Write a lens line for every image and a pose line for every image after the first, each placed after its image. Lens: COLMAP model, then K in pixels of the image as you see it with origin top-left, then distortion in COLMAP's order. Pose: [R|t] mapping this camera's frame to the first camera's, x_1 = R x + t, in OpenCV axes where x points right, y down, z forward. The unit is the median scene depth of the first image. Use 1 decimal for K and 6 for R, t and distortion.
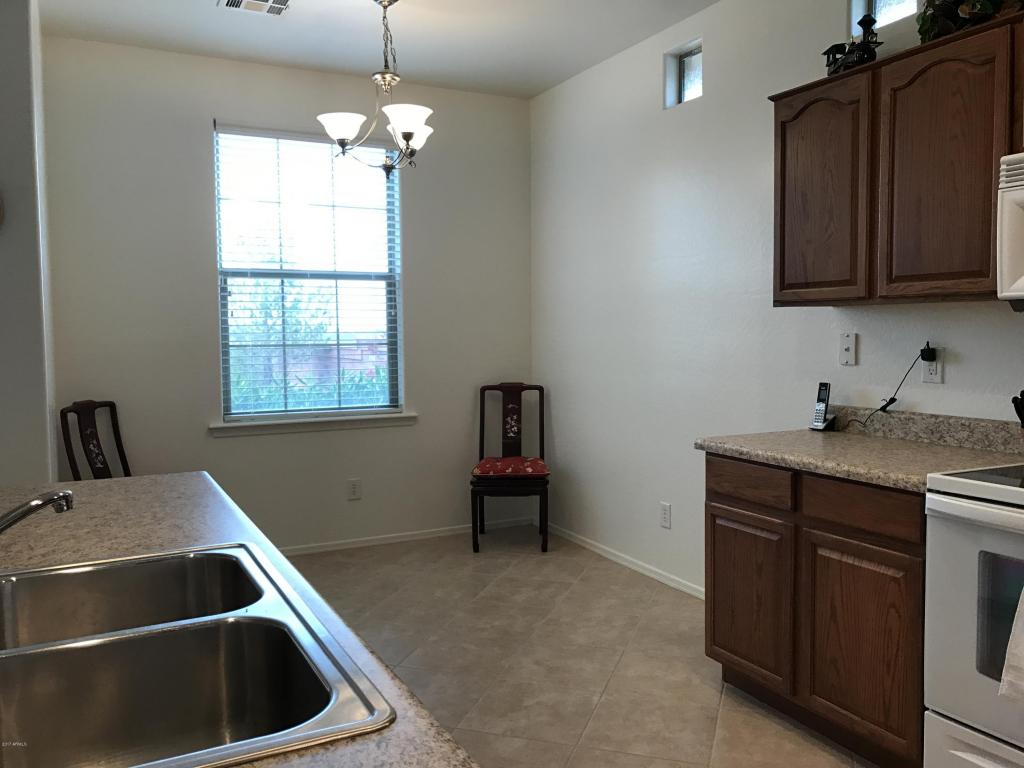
lens RADIAL K [[832.8, 0, 509.5], [0, 832.8, 388.0], [0, 0, 1]] dist [0.029109, -0.041334]
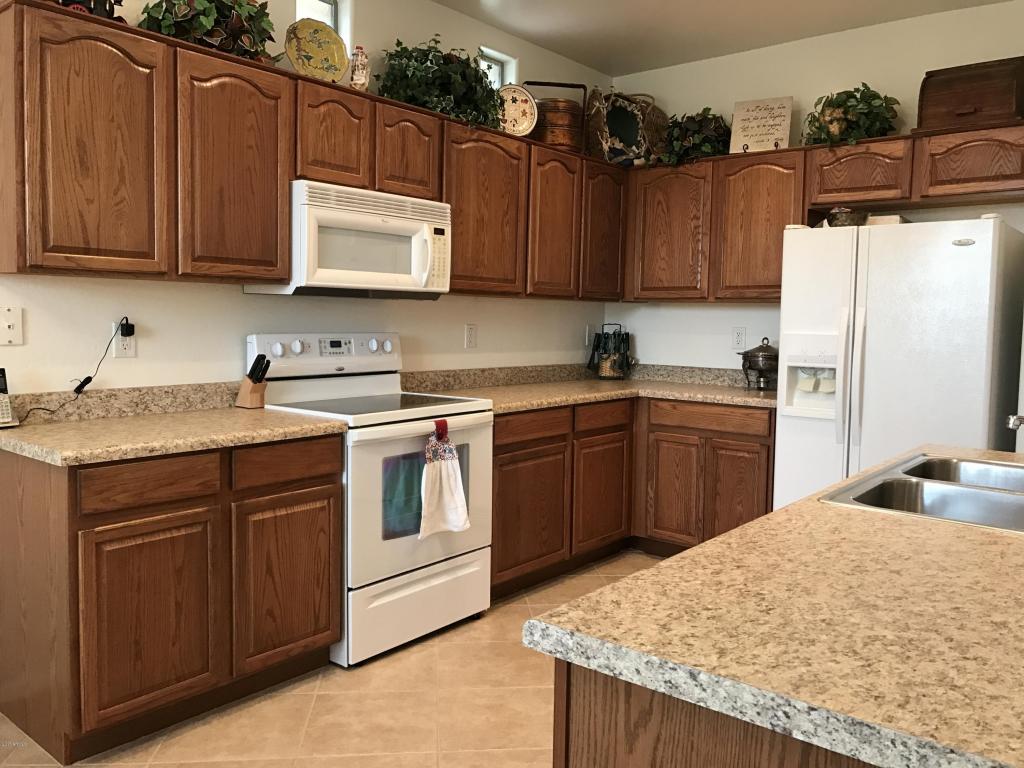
lens RADIAL K [[832.8, 0, 507.7], [0, 832.8, 377.7], [0, 0, 1]] dist [0.029109, -0.041334]
pose [[-0.397537, -0.067442, 0.915104, -0.636603], [0.051683, 0.994066, 0.095714, -0.056945], [-0.916129, 0.085346, -0.391693, 1.002819]]
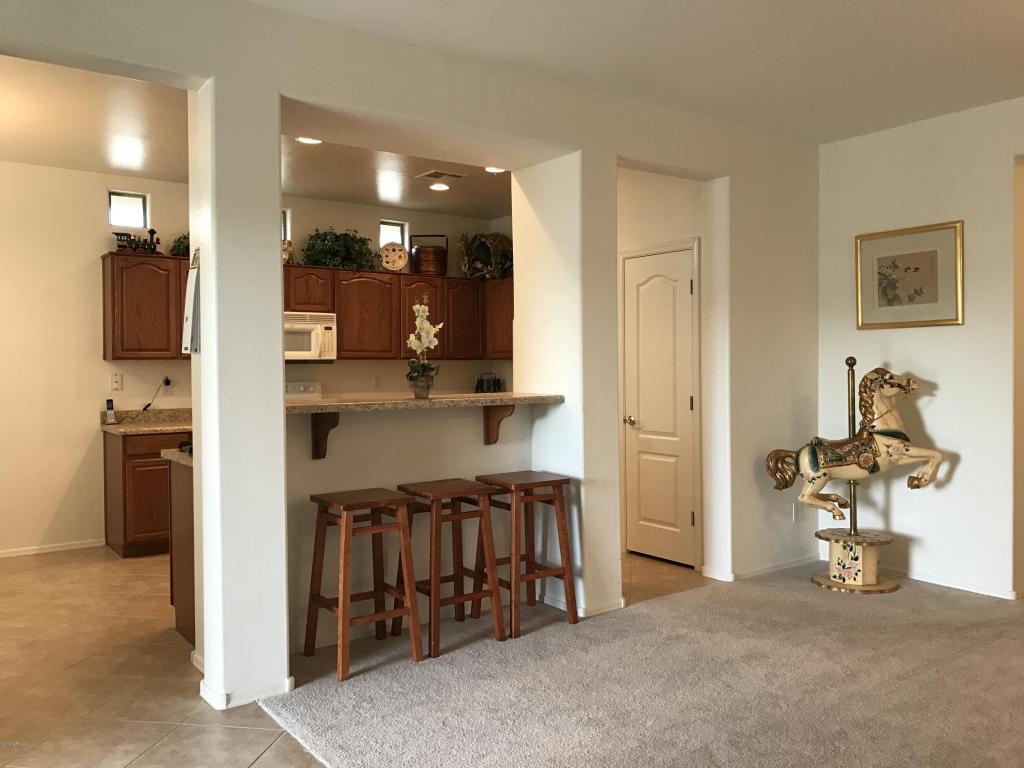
lens RADIAL K [[832.8, 0, 513.3], [0, 832.8, 378.3], [0, 0, 1]] dist [0.029109, -0.041334]
pose [[-0.164579, -0.007722, 0.986334, -1.923941], [0.079172, 0.996640, 0.021013, -0.025063], [-0.983181, 0.081548, -0.163415, 0.461932]]
